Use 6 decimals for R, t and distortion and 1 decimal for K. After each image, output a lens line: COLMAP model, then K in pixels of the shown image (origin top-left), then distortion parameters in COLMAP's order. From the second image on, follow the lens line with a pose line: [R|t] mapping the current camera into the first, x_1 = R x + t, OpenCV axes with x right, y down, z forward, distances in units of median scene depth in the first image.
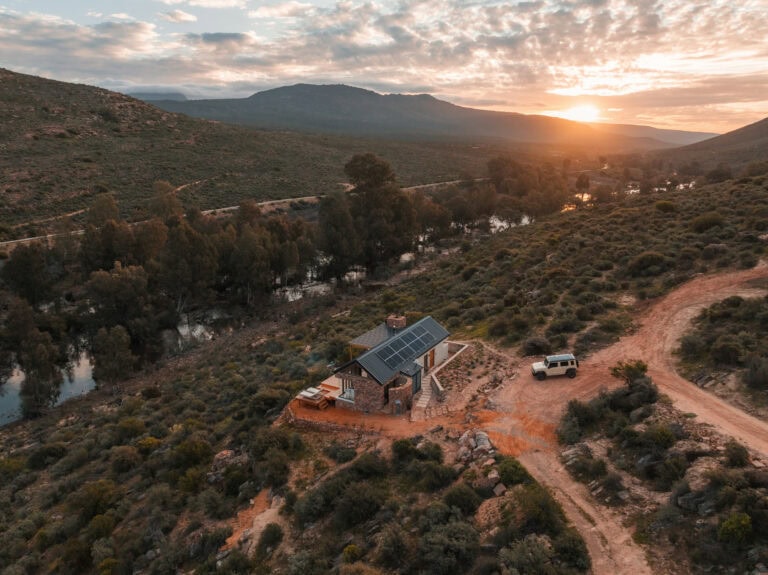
lens RADIAL K [[537.6, 0, 386.3], [0, 537.6, 282.1], [0, 0, 1]] dist [-0.035853, -0.000437]
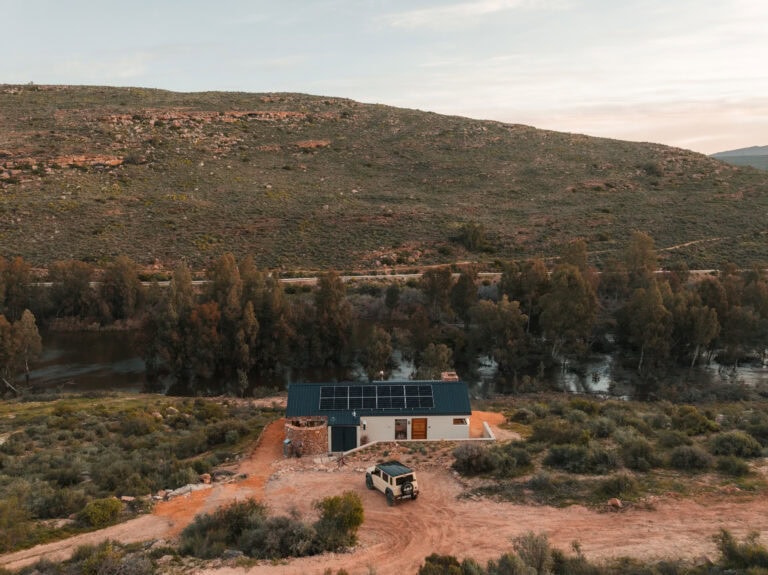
lens RADIAL K [[537.6, 0, 389.7], [0, 537.6, 287.3], [0, 0, 1]] dist [-0.035853, -0.000437]
pose [[0.541060, 0.131951, -0.830568, 0.395331], [-0.209825, 0.977562, 0.018616, -0.036998], [0.814387, 0.164202, 0.556607, 0.296430]]
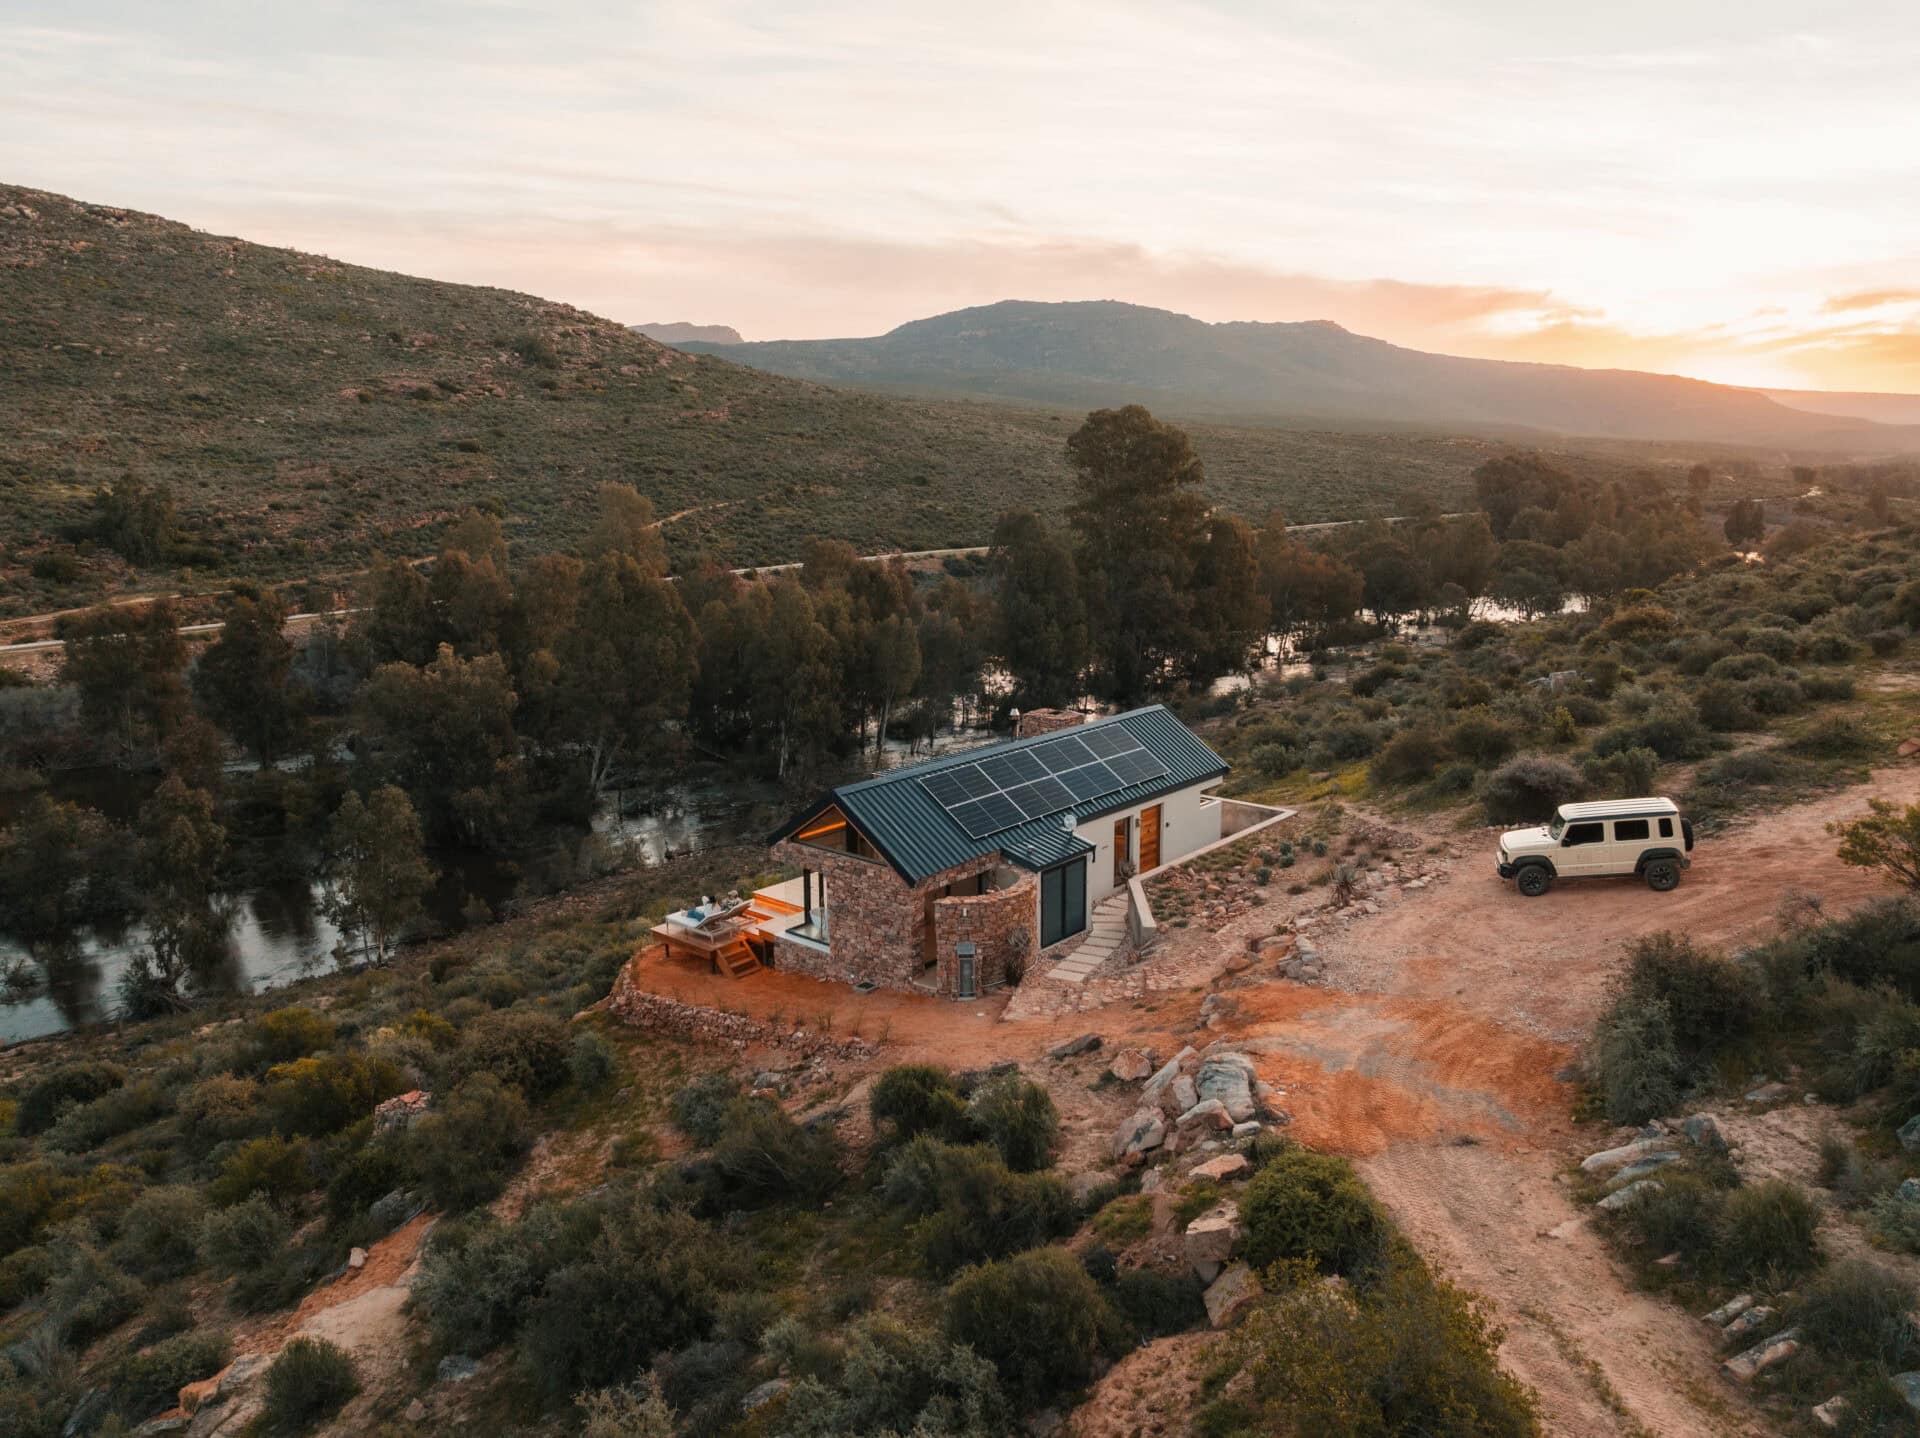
lens RADIAL K [[1344.0, 0, 966.5], [0, 1344.0, 708.9], [0, 0, 1]] dist [-0.035853, -0.000437]
pose [[0.983456, 0.030630, -0.178536, 0.066924], [-0.041104, 0.997625, -0.055265, 0.068719], [0.176419, 0.061690, 0.982380, 0.163506]]
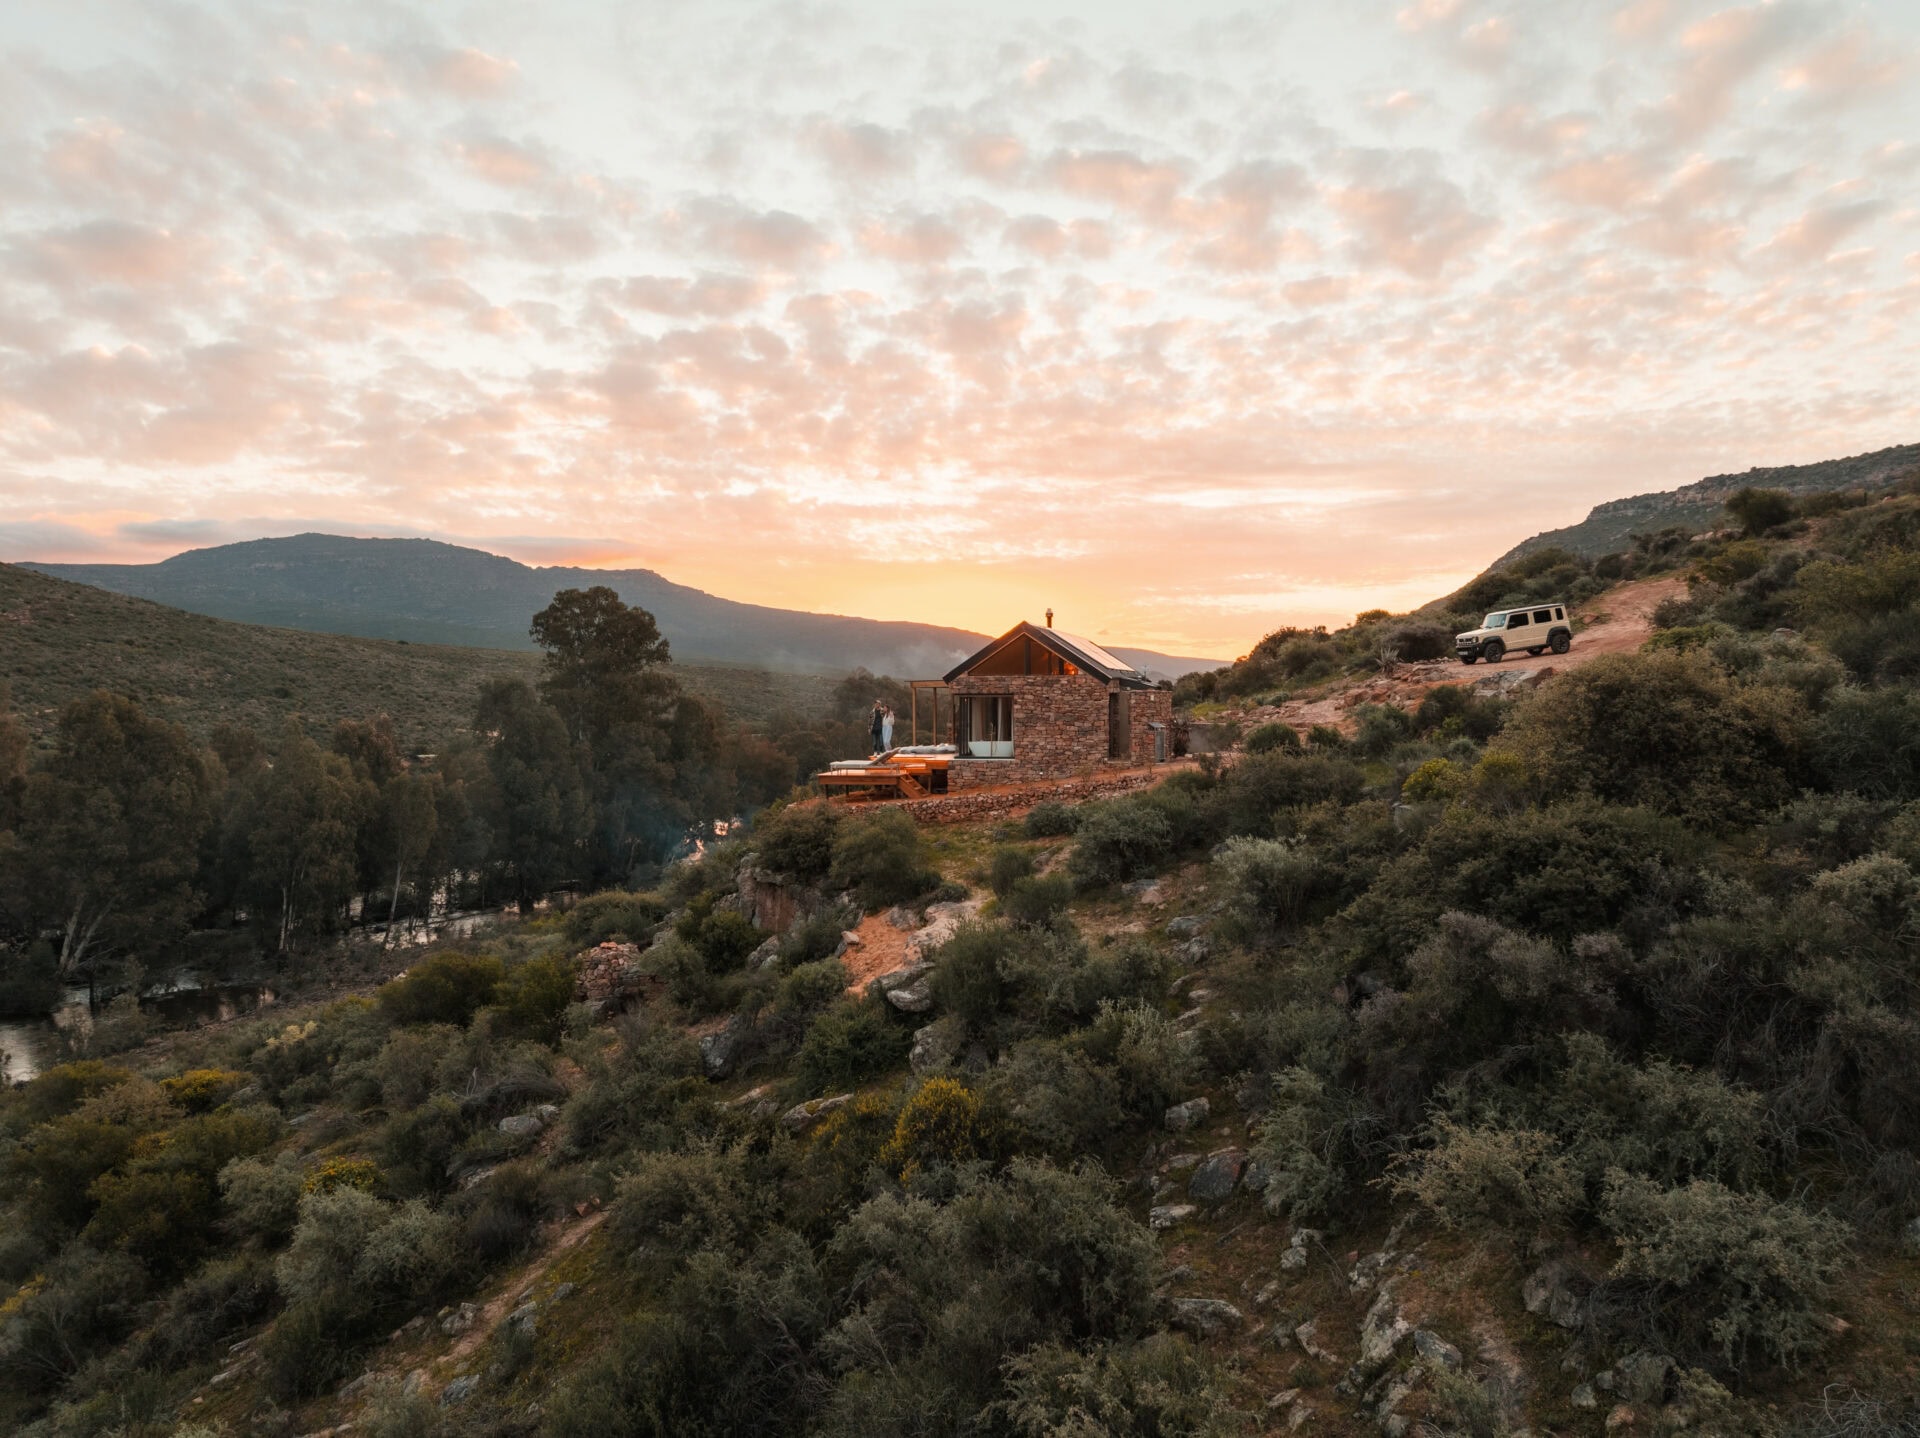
lens RADIAL K [[1344.0, 0, 962.1], [0, 1344.0, 711.4], [0, 0, 1]] dist [-0.035853, -0.000437]
pose [[0.953763, -0.001757, 0.300556, -0.177846], [0.071939, 0.972251, -0.222604, 0.195674], [-0.291824, 0.233934, 0.927423, 0.108673]]
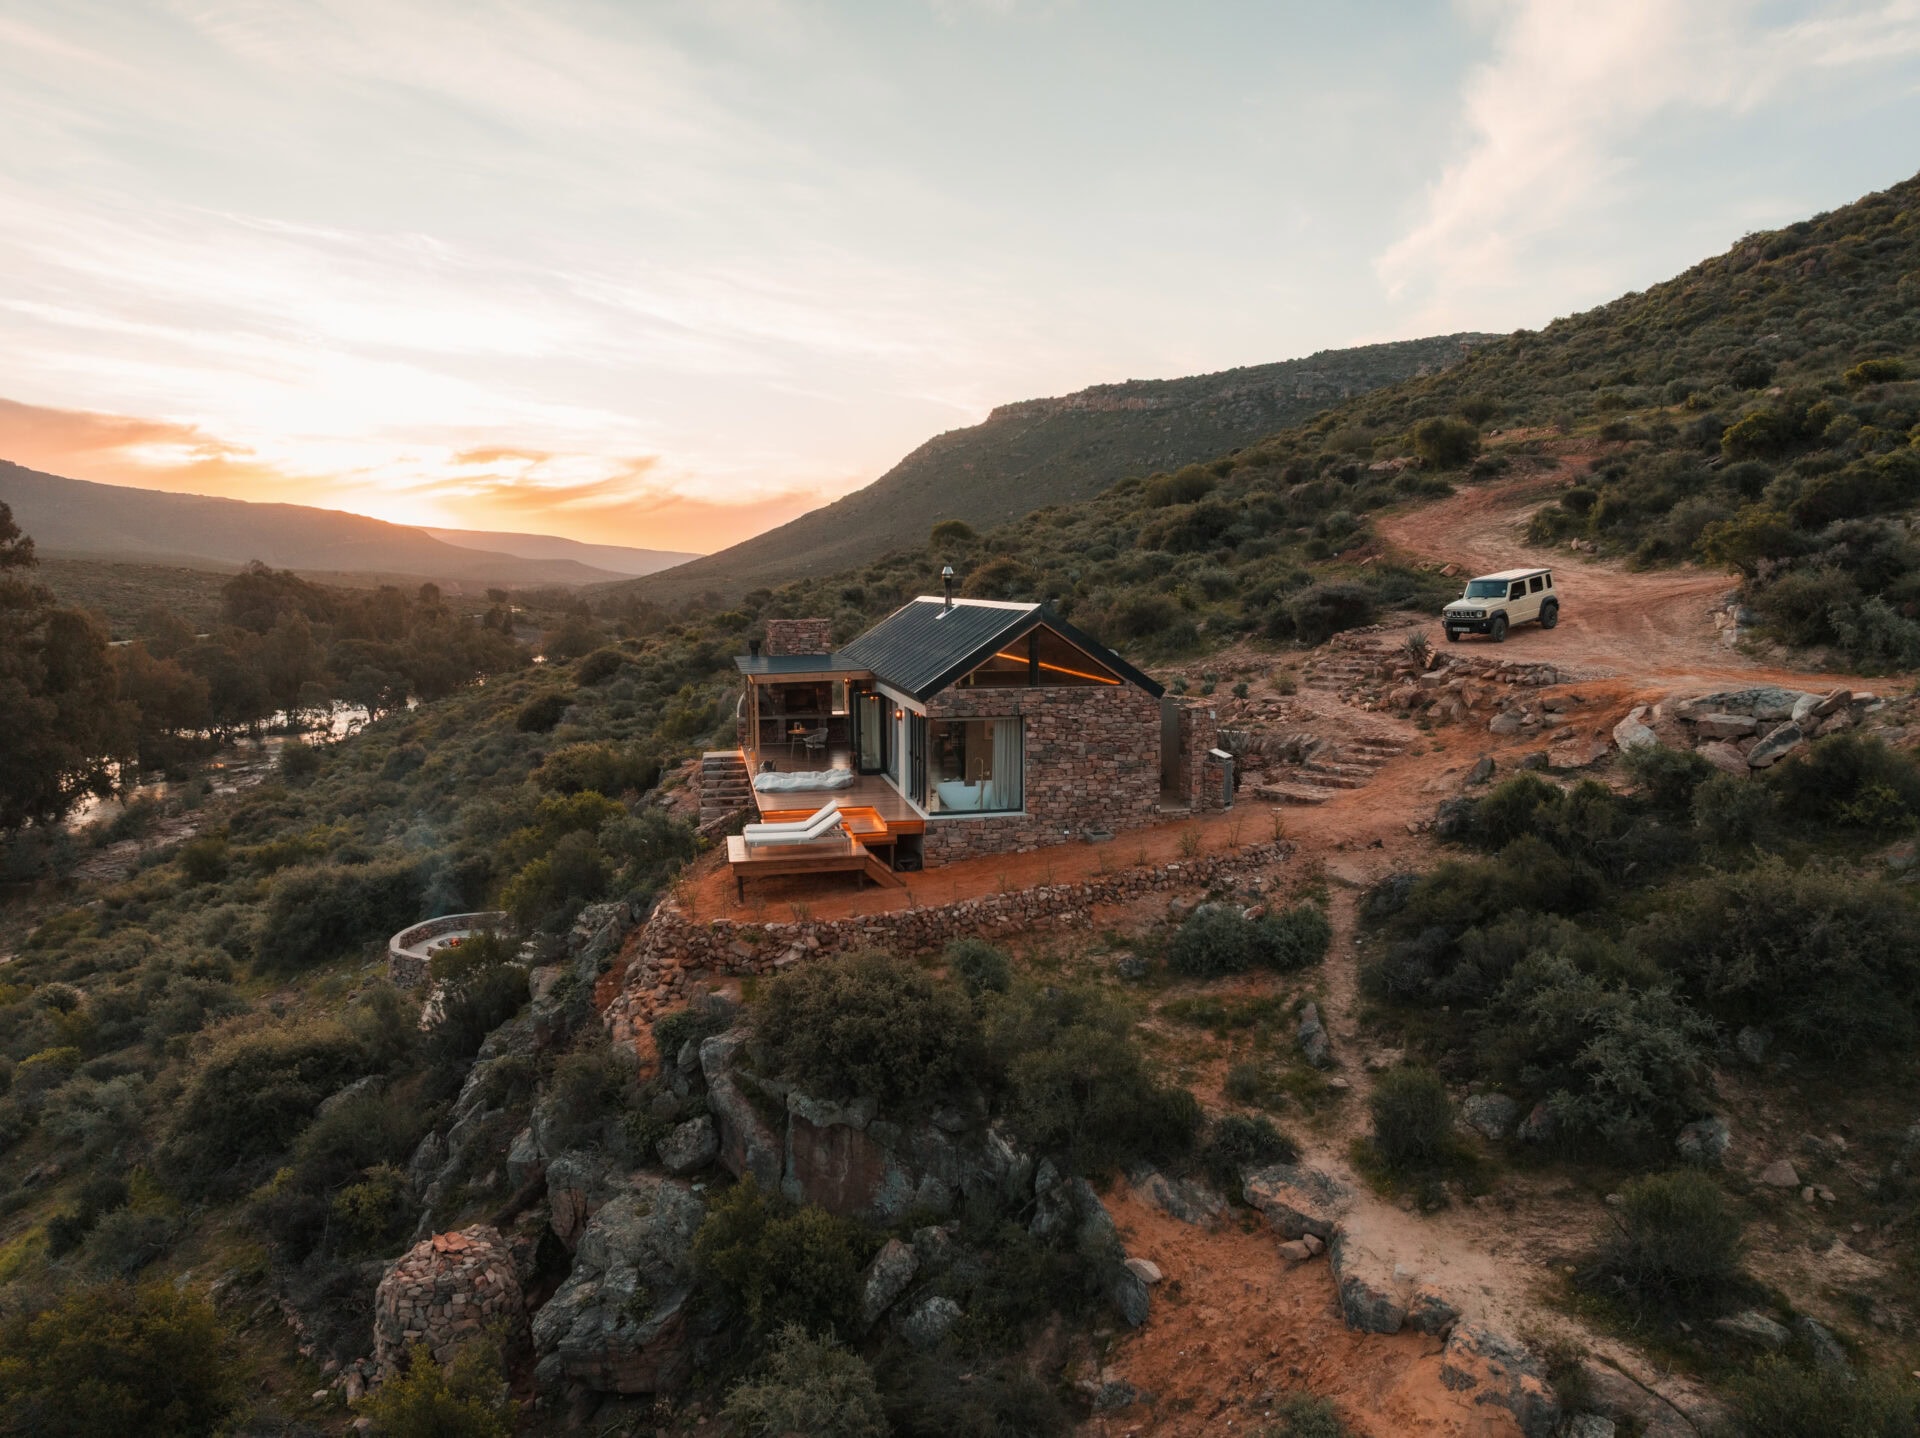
lens RADIAL K [[1344.0, 0, 959.2], [0, 1344.0, 710.4], [0, 0, 1]] dist [-0.035853, -0.000437]
pose [[0.745216, -0.064597, 0.663687, -0.232238], [0.166286, 0.981856, -0.091148, 0.117147], [-0.645757, 0.178286, 0.742436, 0.301856]]
